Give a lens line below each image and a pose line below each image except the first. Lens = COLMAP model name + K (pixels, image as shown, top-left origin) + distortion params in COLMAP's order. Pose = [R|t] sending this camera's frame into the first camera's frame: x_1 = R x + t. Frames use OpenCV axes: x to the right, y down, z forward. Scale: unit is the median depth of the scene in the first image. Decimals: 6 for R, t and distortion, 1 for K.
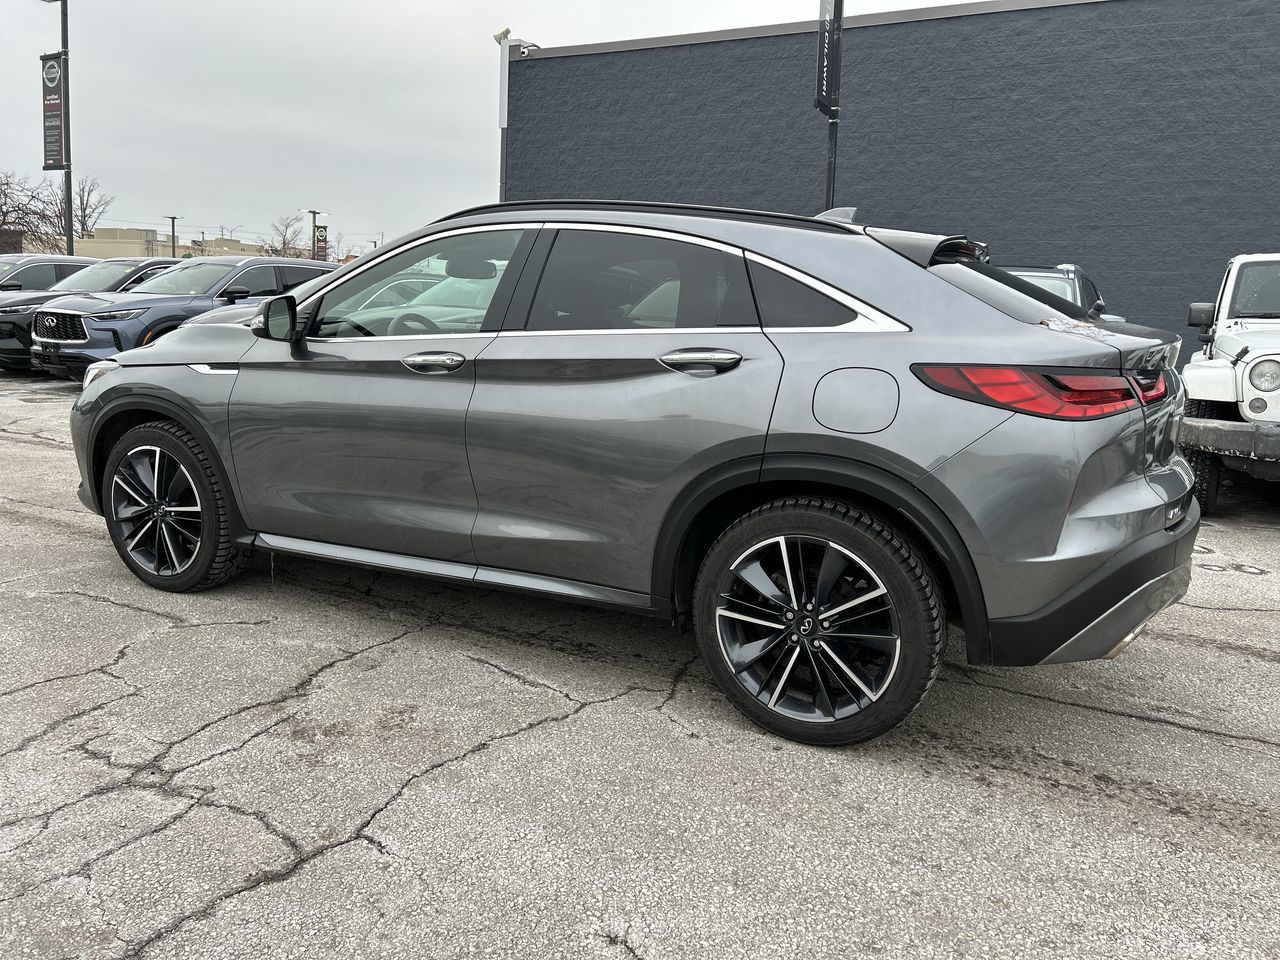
lens RADIAL K [[952.2, 0, 653.6], [0, 952.2, 470.1], [0, 0, 1]] dist [0.062598, -0.063860]
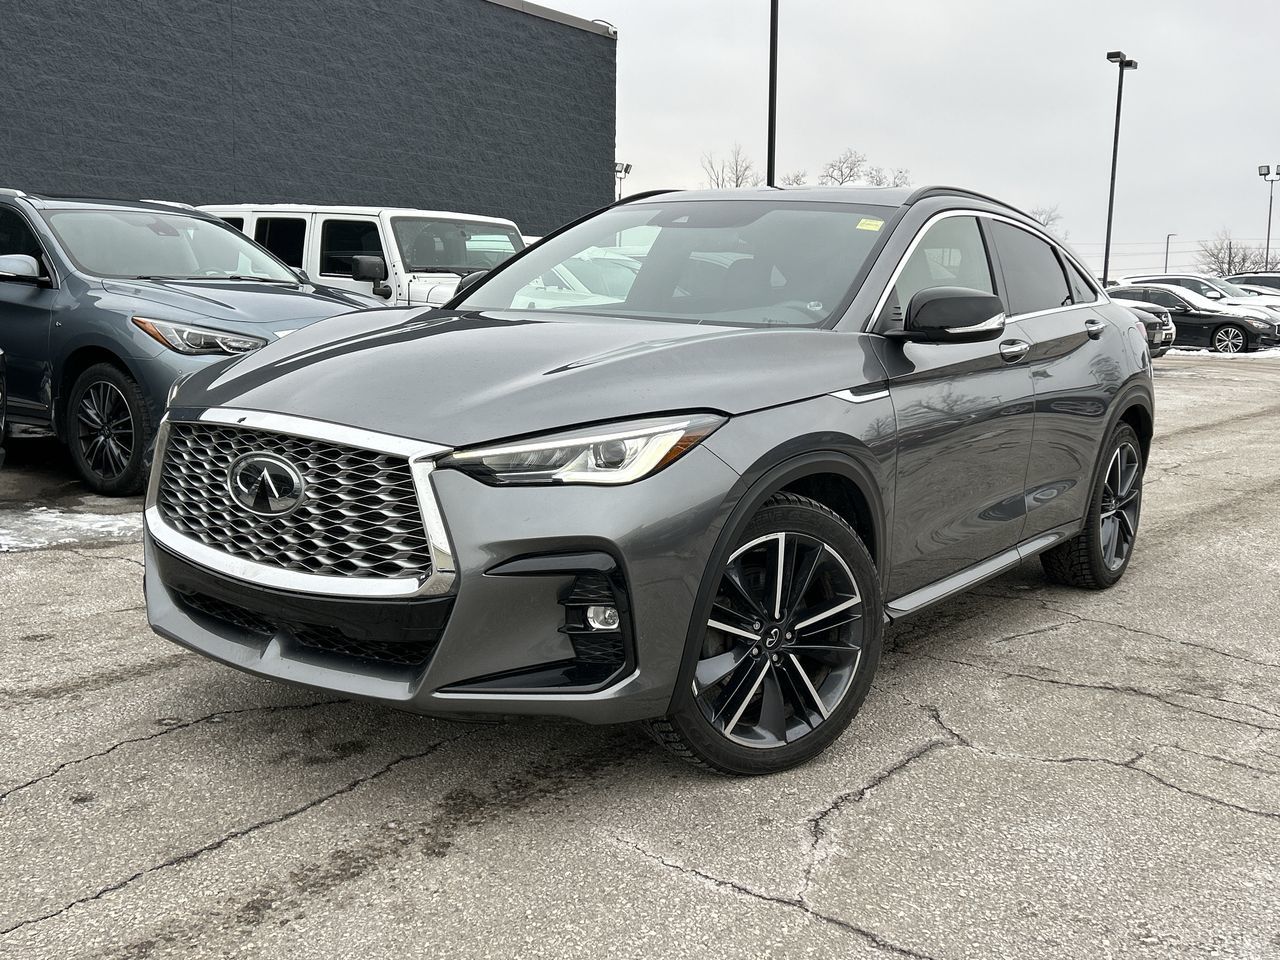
lens RADIAL K [[1306.2, 0, 645.3], [0, 1306.2, 481.7], [0, 0, 1]] dist [0.044872, 0.000000]
pose [[0.142223, -0.171400, 0.974882, -1.440203], [0.142875, 0.978134, 0.151129, -0.212498], [-0.979469, 0.117792, 0.163602, 1.031856]]
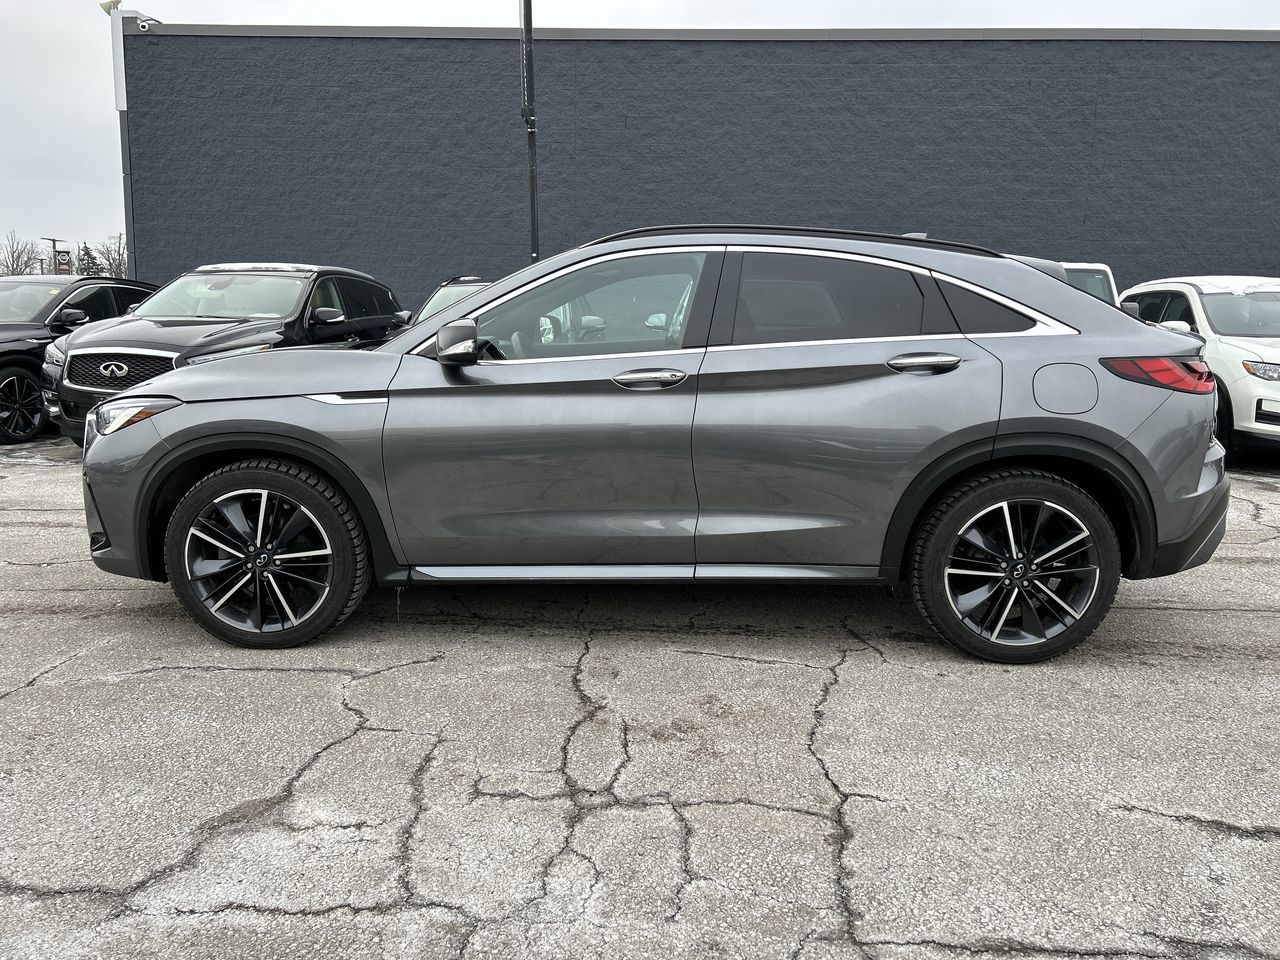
lens RADIAL K [[952.2, 0, 647.2], [0, 952.2, 481.1], [0, 0, 1]] dist [0.062598, -0.063860]
pose [[0.904078, -0.095624, 0.416533, -0.603206], [0.090963, 0.995369, 0.031075, -0.028779], [-0.417575, 0.009795, 0.908590, 0.040611]]
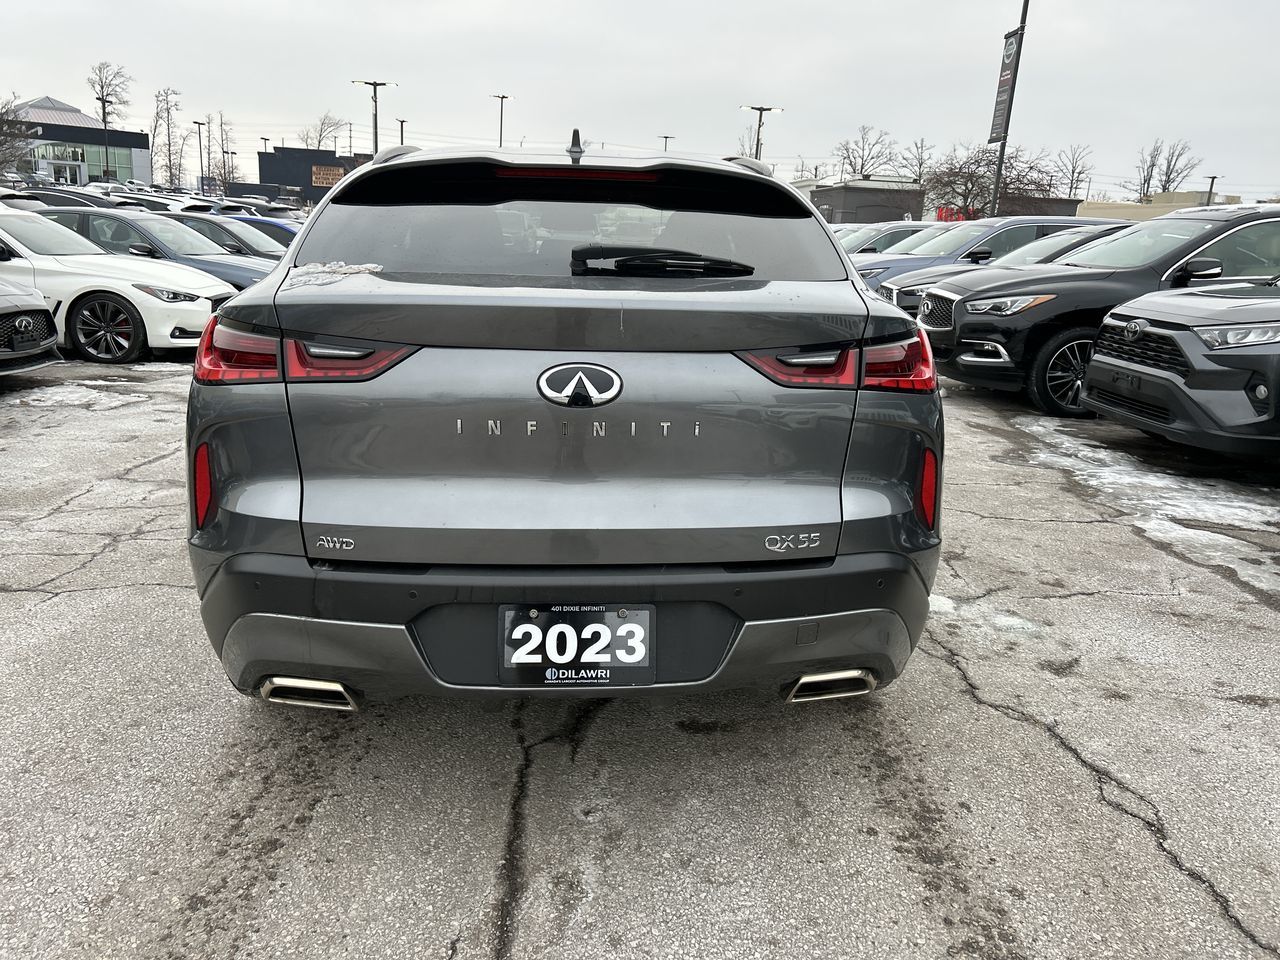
lens RADIAL K [[952.2, 0, 637.8], [0, 952.2, 475.9], [0, 0, 1]] dist [0.062598, -0.063860]
pose [[0.519706, 0.194269, -0.831965, 0.895235], [-0.160859, 0.978638, 0.128033, -0.093798], [0.839065, 0.067289, 0.539854, 0.588458]]
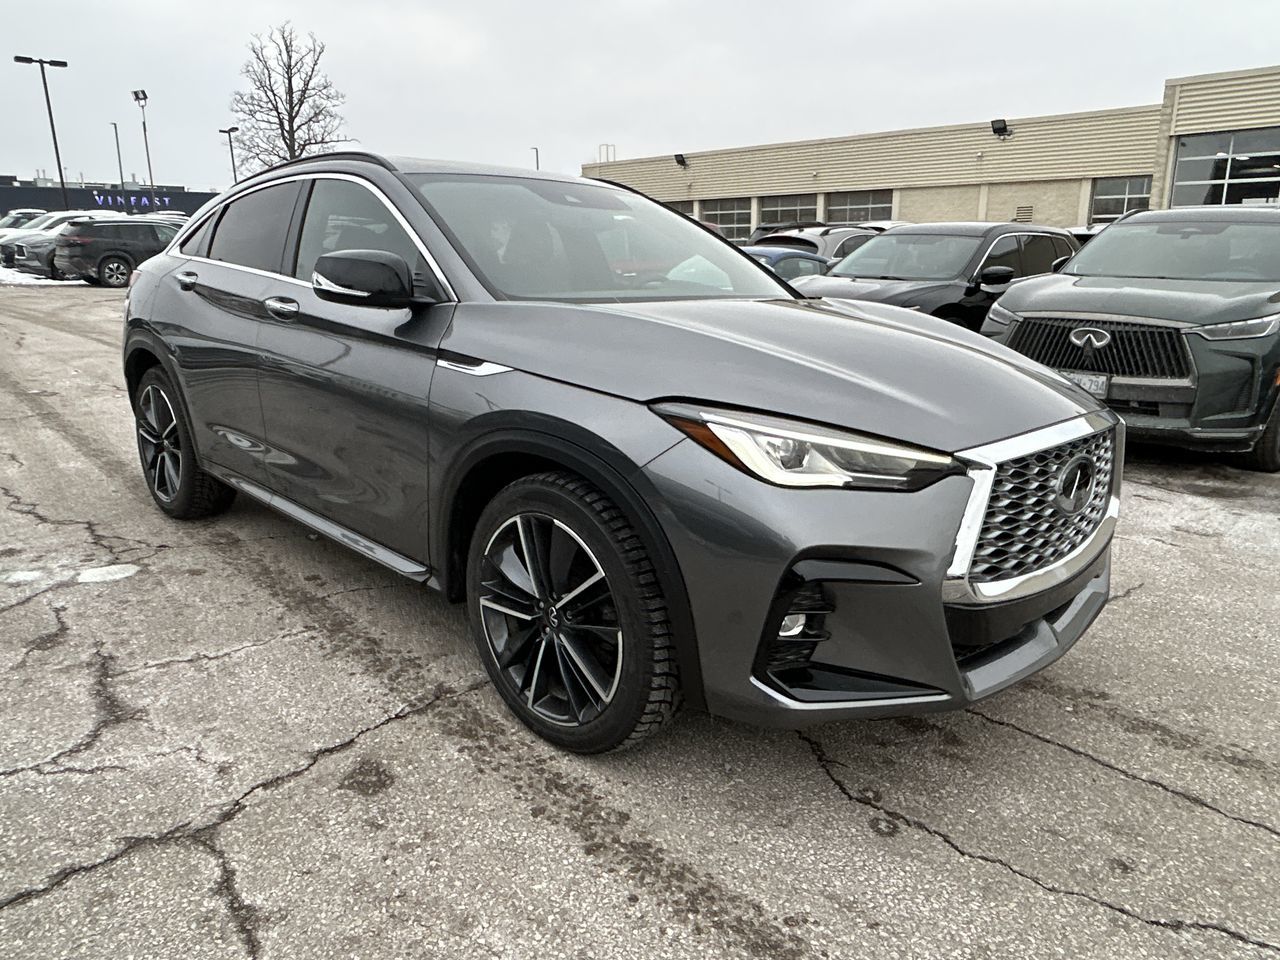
lens RADIAL K [[886.4, 0, 638.1], [0, 886.4, 482.7], [0, 0, 1]] dist [-0.003946, -0.003744]
pose [[-0.953363, -0.124315, 0.275036, -0.548950], [-0.000018, 0.911263, 0.411825, -0.366090], [-0.301826, 0.392614, -0.868767, 2.007470]]
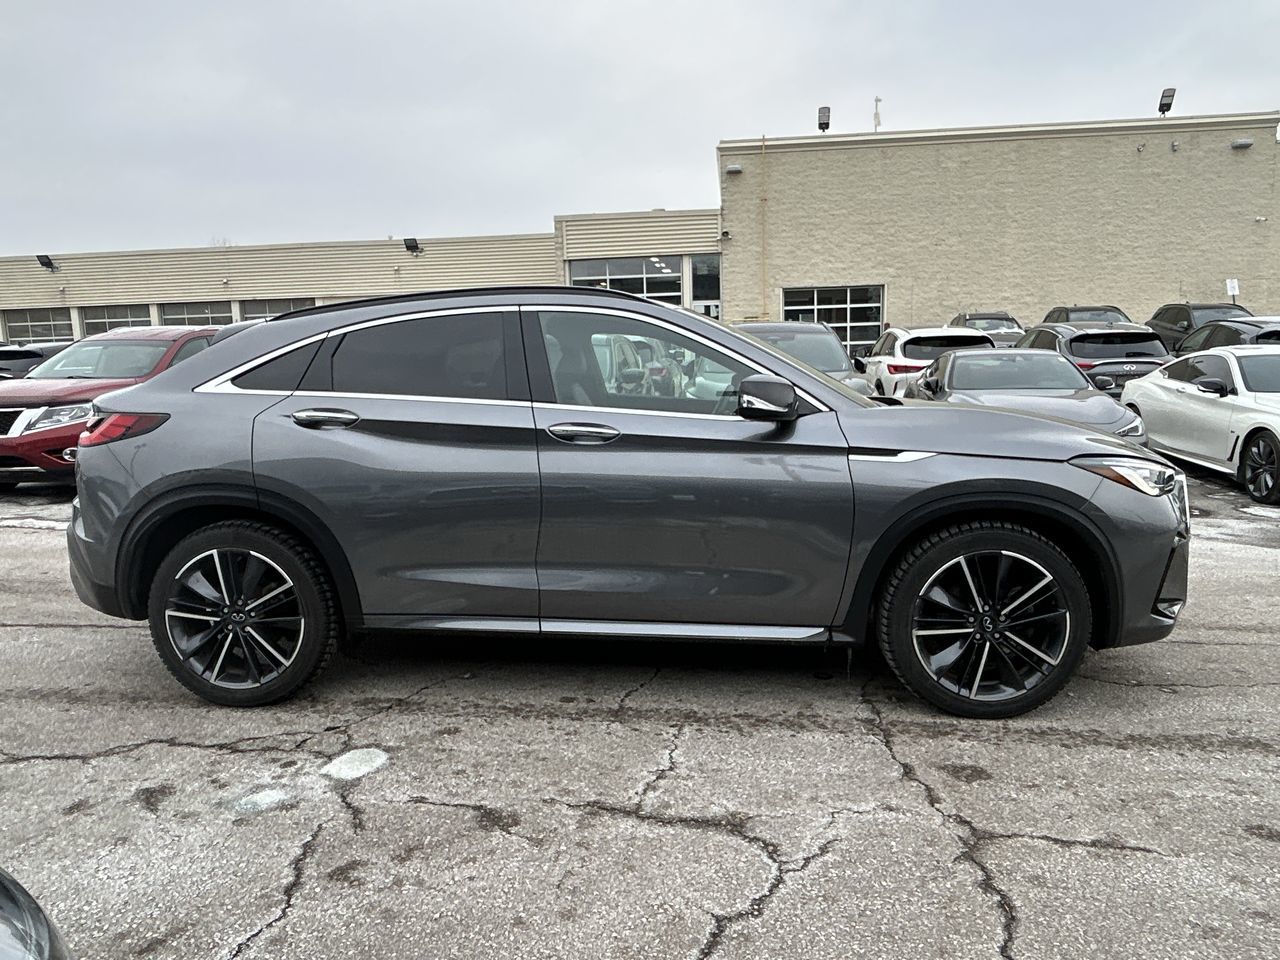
lens RADIAL K [[886.4, 0, 640.0], [0, 886.4, 486.2], [0, 0, 1]] dist [-0.003946, -0.003744]
pose [[-0.921766, 0.034785, -0.386184, 0.308324], [-0.081787, 0.956118, 0.281336, -0.371466], [0.379023, 0.290910, -0.878472, 2.119079]]
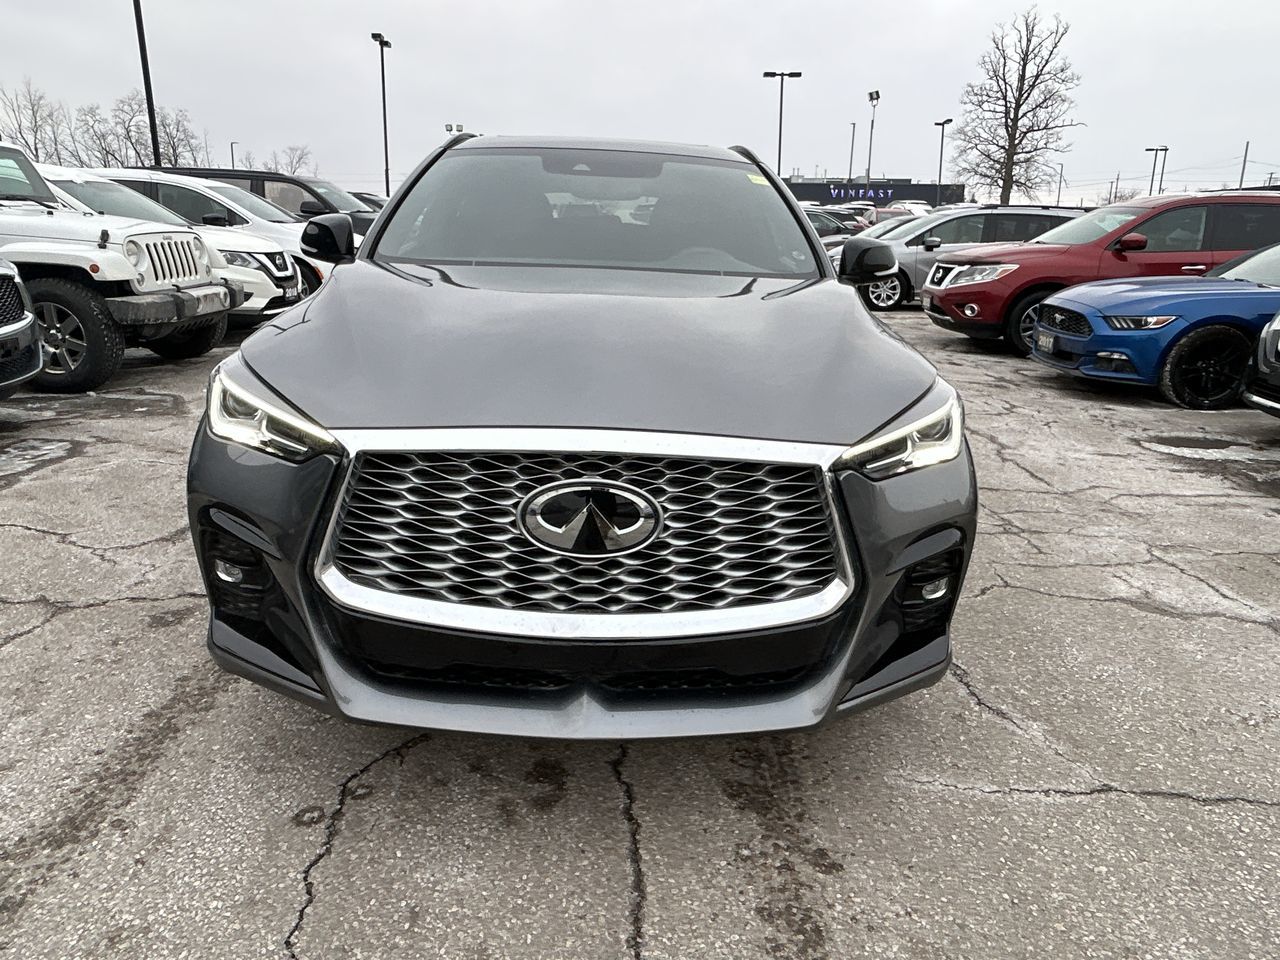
lens RADIAL K [[886.4, 0, 637.8], [0, 886.4, 478.7], [0, 0, 1]] dist [-0.003946, -0.003744]
pose [[-0.487178, -0.285710, 0.825244, -1.039287], [0.101267, 0.920112, 0.378337, -0.304258], [-0.867412, 0.267887, -0.419325, 1.562755]]
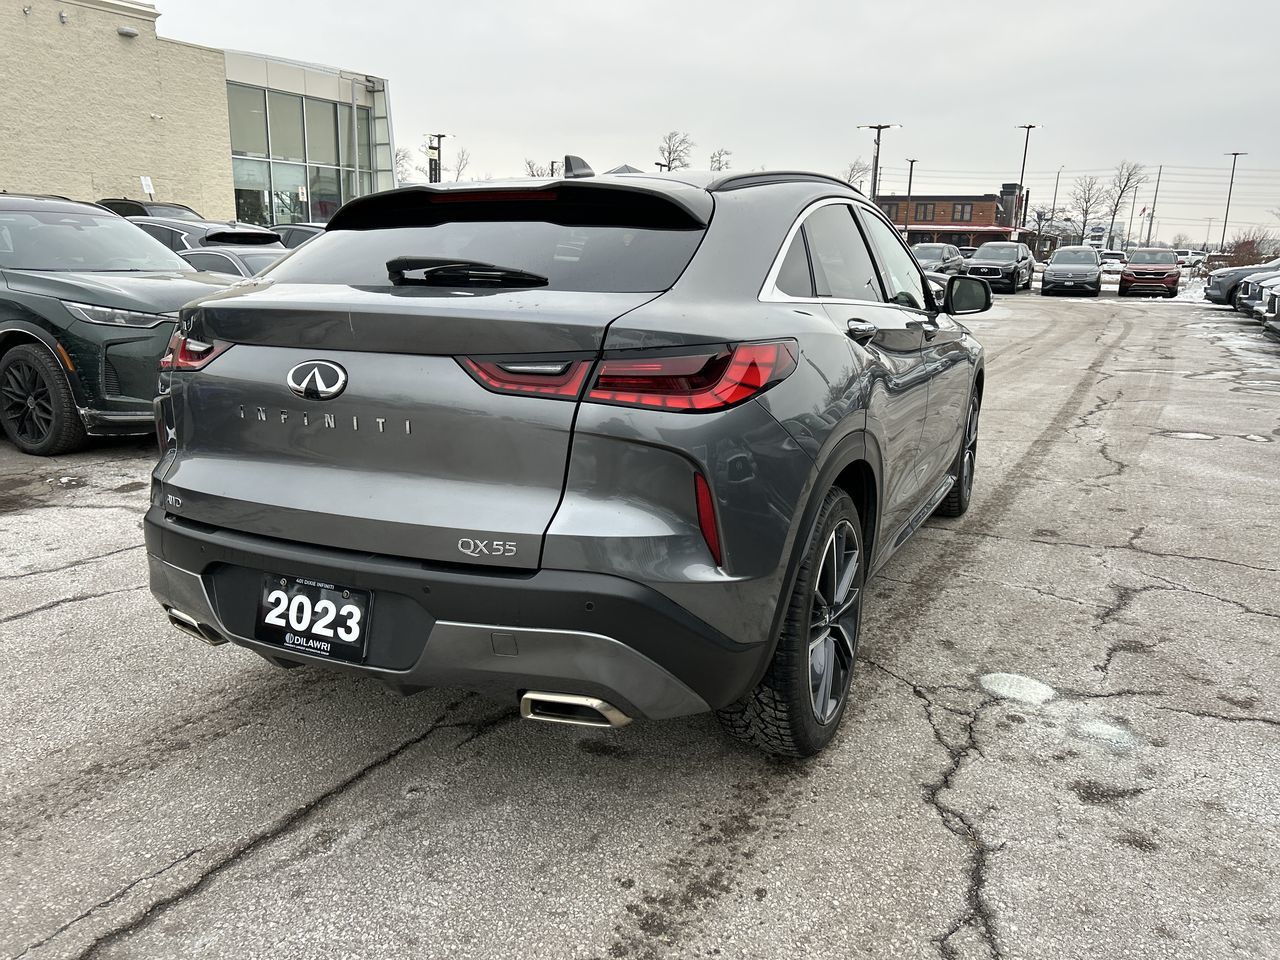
lens RADIAL K [[952.2, 0, 636.8], [0, 952.2, 475.0], [0, 0, 1]] dist [0.062598, -0.063860]
pose [[0.024242, 0.186101, -0.982231, 1.016706], [-0.181038, 0.967093, 0.178765, -0.151443], [0.983177, 0.173488, 0.057136, 0.989548]]
